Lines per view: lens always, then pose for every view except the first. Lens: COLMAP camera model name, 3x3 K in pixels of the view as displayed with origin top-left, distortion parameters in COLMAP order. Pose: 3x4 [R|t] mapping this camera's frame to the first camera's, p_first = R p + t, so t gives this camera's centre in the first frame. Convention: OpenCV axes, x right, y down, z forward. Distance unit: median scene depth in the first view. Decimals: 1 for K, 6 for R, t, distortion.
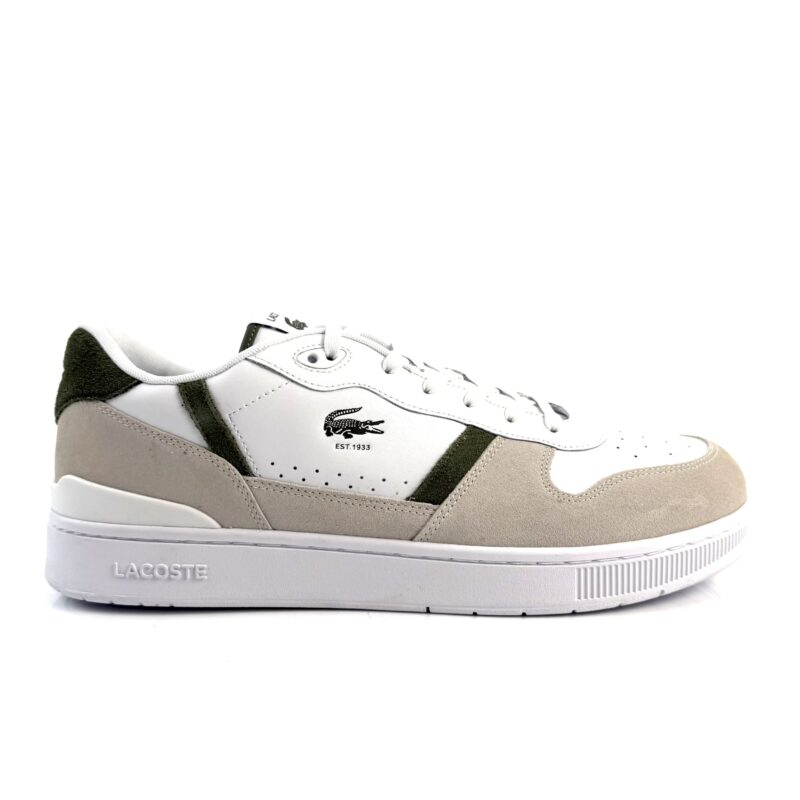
lens RADIAL K [[743.1, 0, 398.6], [0, 743.1, 392.0], [0, 0, 1]] dist [0.039845, -0.216756]
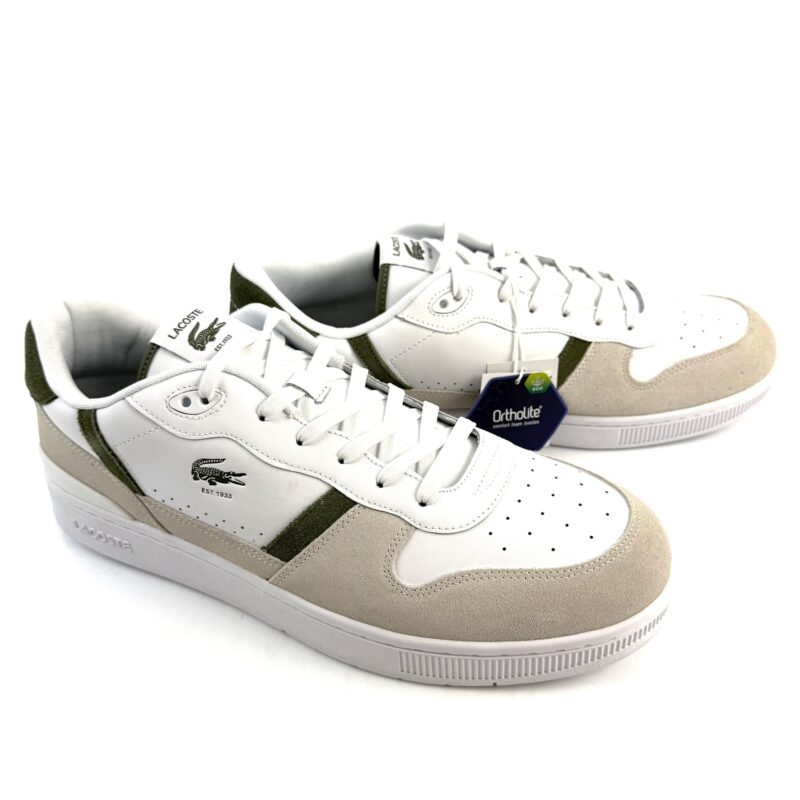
lens RADIAL K [[743.1, 0, 400.5], [0, 743.1, 399.5], [0, 0, 1]] dist [0.039845, -0.216756]
pose [[0.914386, 0.199787, -0.352113, 0.520588], [-0.012639, 0.883415, 0.468422, -0.539710], [0.404646, -0.423868, 0.810307, 0.303685]]
